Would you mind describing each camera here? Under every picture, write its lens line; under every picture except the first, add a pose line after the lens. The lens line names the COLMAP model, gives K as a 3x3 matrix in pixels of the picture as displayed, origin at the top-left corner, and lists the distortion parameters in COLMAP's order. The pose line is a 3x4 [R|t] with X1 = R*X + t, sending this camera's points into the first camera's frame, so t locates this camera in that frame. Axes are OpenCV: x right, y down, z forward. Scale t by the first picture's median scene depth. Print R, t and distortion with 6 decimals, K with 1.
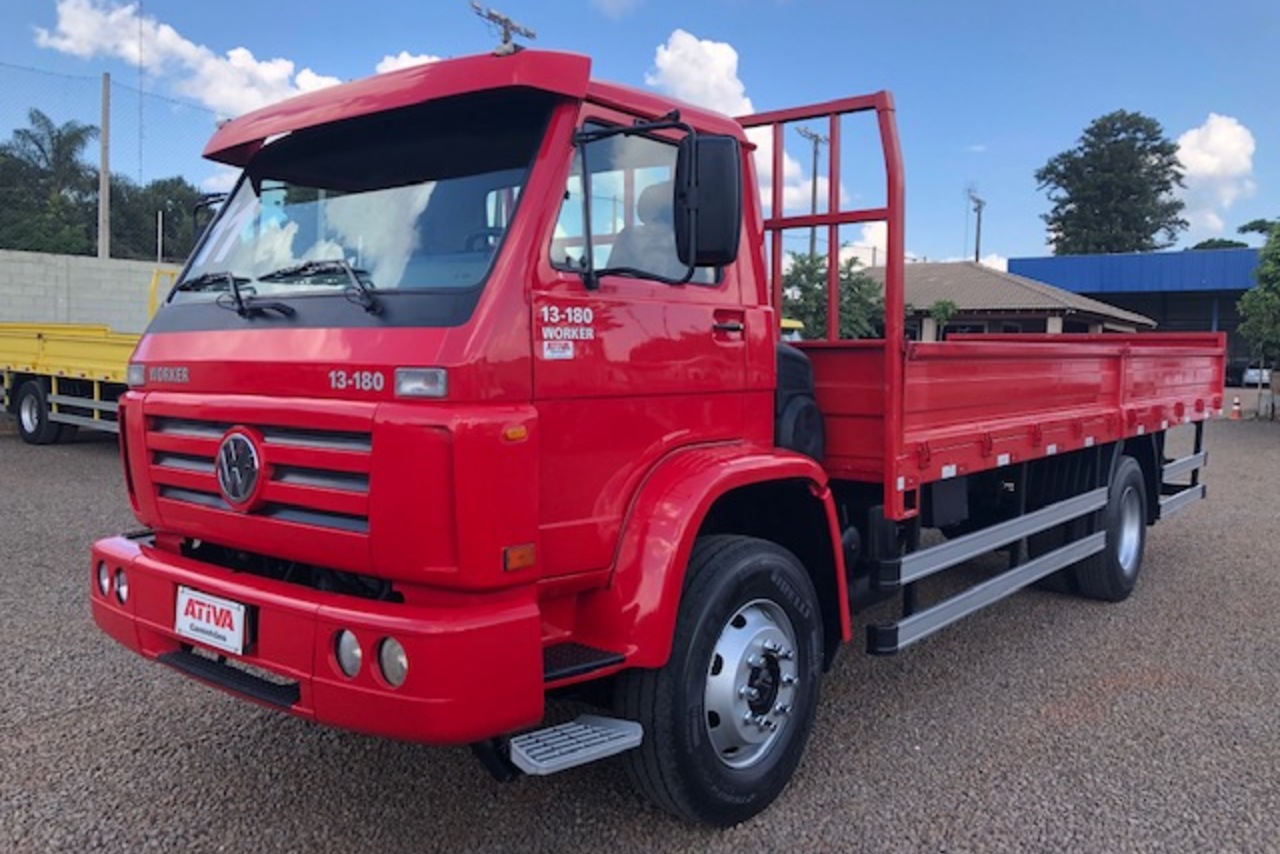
lens RADIAL K [[1053.1, 0, 640.0], [0, 1053.1, 427.0], [0, 0, 1]] dist [-0.006413, -0.003130]
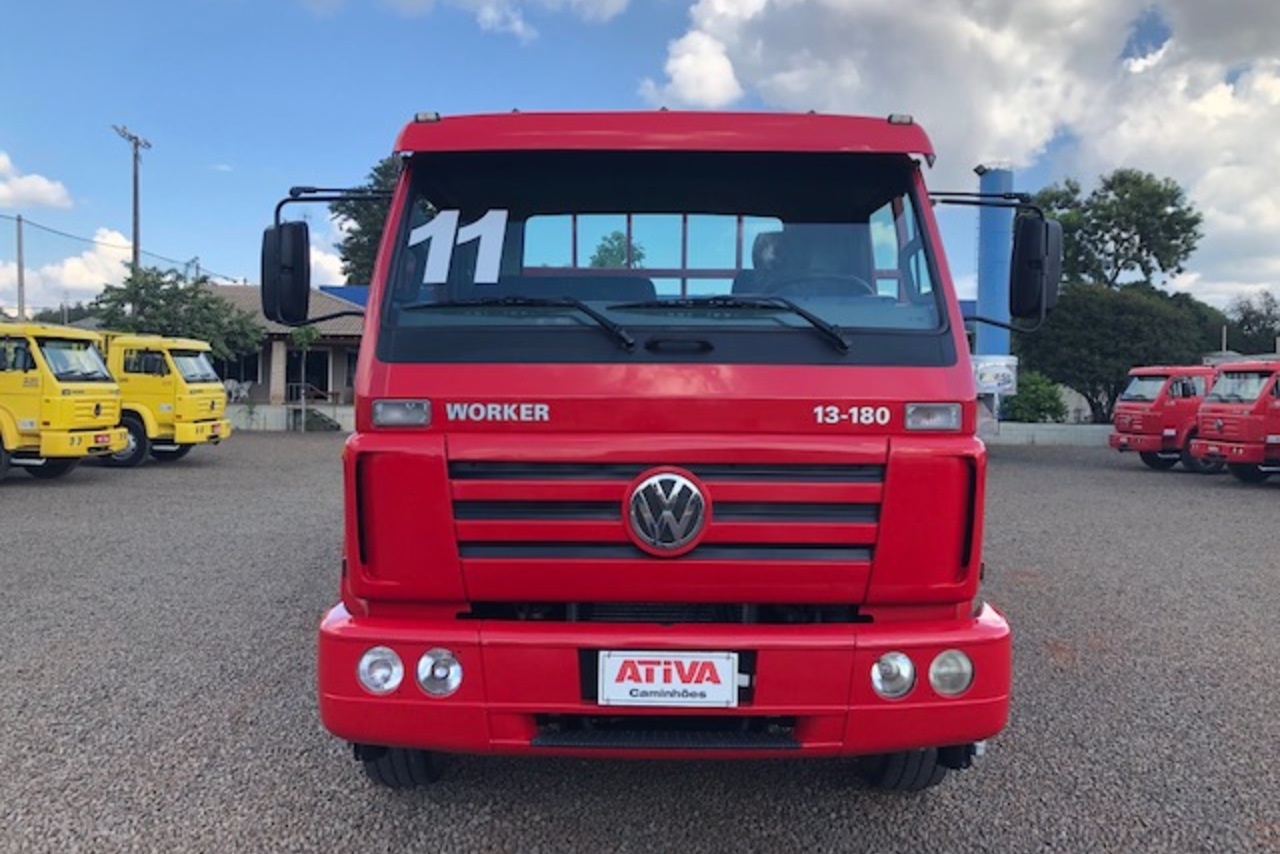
lens RADIAL K [[1037.3, 0, 640.1], [0, 1037.3, 392.5], [0, 0, 1]] dist [0.105865, -0.001109]
pose [[0.792119, -0.004907, 0.610348, -0.972135], [0.038165, 0.998409, -0.041505, -0.028688], [-0.609173, 0.056171, 0.791046, 0.276614]]
